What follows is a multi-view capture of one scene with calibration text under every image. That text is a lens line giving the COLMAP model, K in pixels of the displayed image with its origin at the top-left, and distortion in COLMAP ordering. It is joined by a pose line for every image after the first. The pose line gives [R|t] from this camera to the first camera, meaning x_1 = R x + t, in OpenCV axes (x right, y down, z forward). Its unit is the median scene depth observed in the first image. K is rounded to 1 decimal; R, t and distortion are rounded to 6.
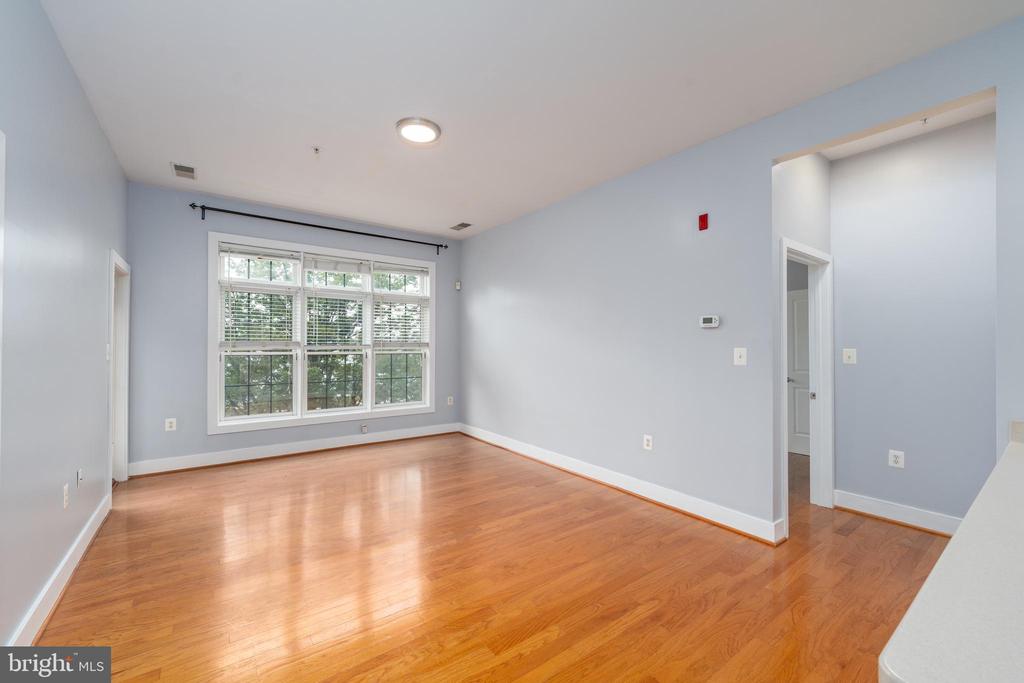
lens RADIAL K [[413.3, 0, 512.9], [0, 413.3, 338.7], [0, 0, 1]] dist [-0.001062, -0.000071]
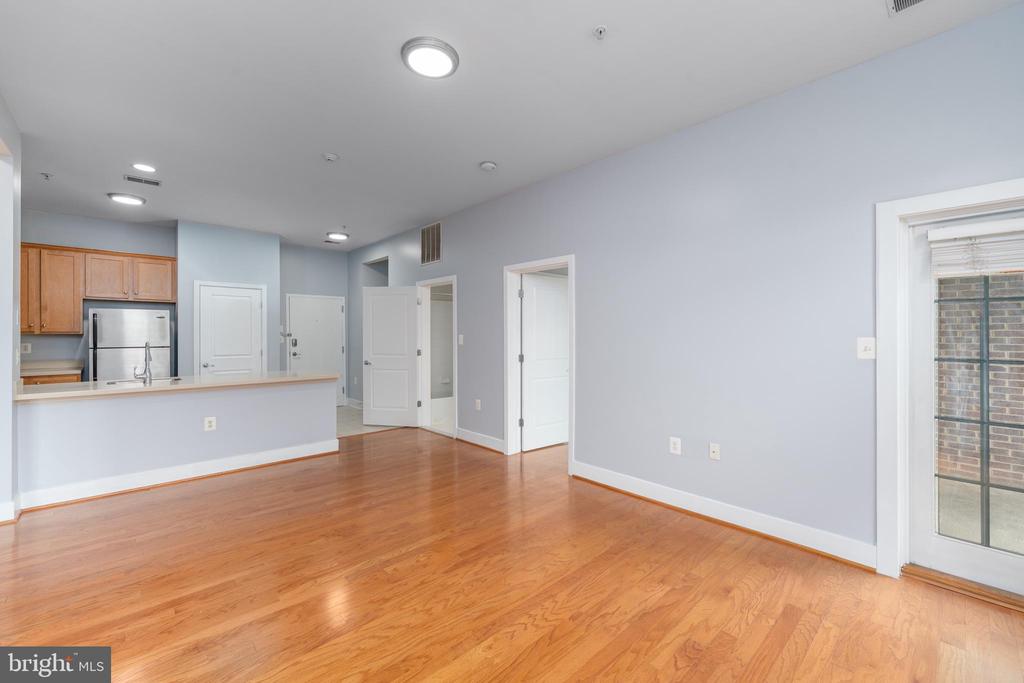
lens RADIAL K [[423.8, 0, 512.3], [0, 423.8, 343.9], [0, 0, 1]] dist [0.000769, 0.000033]
pose [[-0.995083, -0.003675, -0.098976, -0.186660], [-0.004025, 0.999986, 0.003336, 0.016780], [0.098962, 0.003718, -0.995084, 1.116098]]
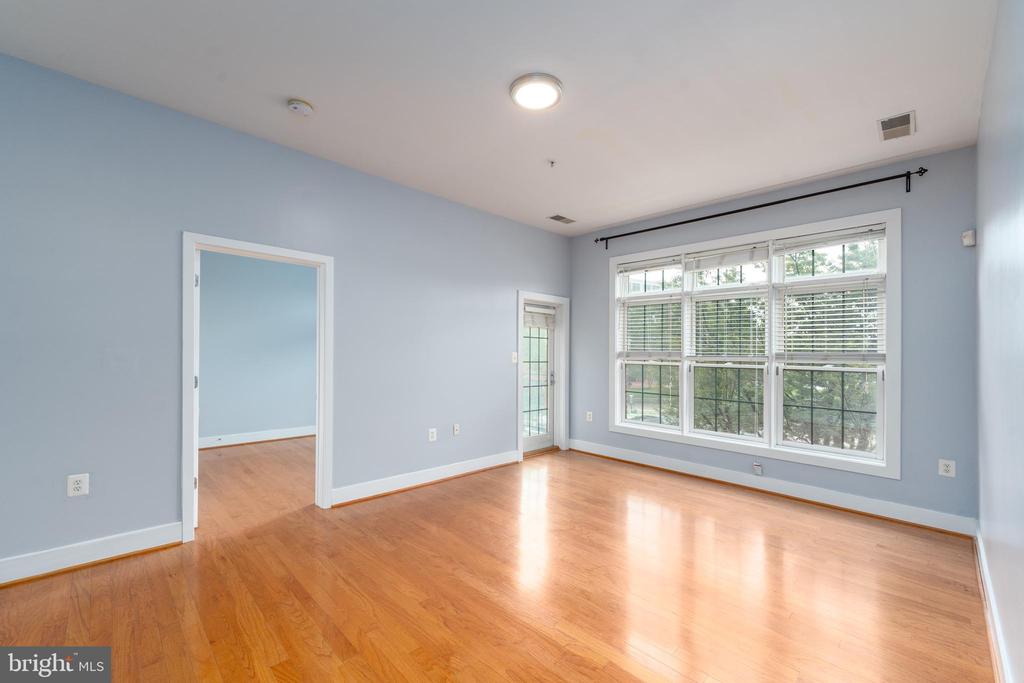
lens RADIAL K [[416.4, 0, 515.0], [0, 416.4, 351.6], [0, 0, 1]] dist [0.000172, 0.000007]
pose [[0.136347, -0.004870, -0.990649, 0.365699], [-0.000506, 0.999987, -0.004986, 0.012207], [0.990661, 0.001181, 0.136343, 0.521144]]
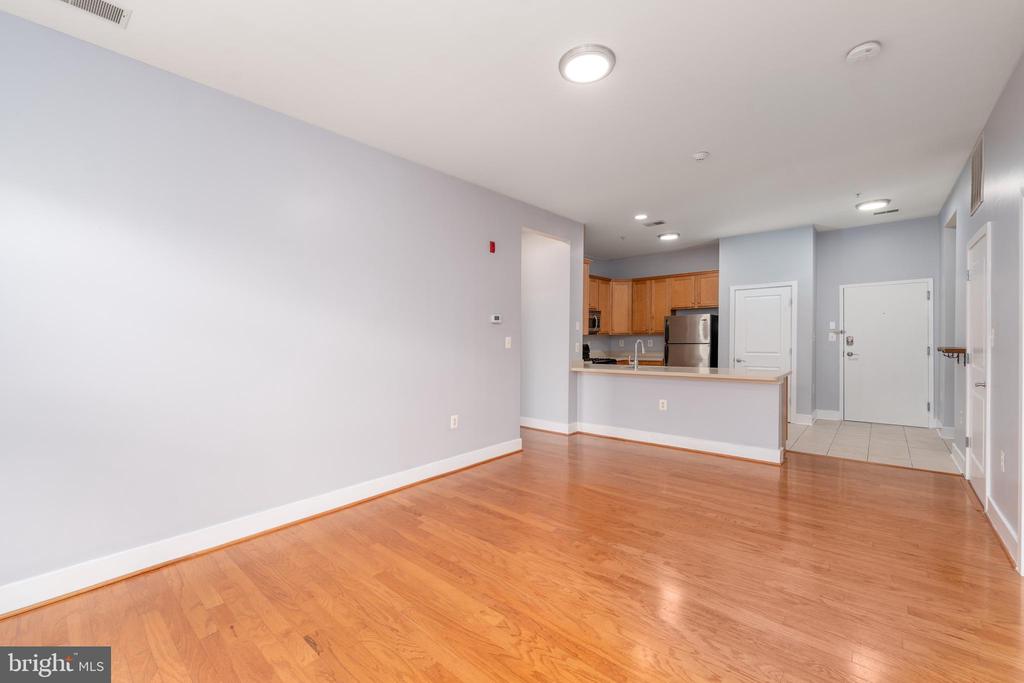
lens RADIAL K [[413.3, 0, 512.9], [0, 413.3, 338.7], [0, 0, 1]] dist [-0.001062, -0.000071]
pose [[-0.204853, -0.007267, 0.978766, -0.606178], [-0.005746, 0.999964, 0.006222, 0.011565], [-0.978776, -0.004349, -0.204887, 0.801615]]
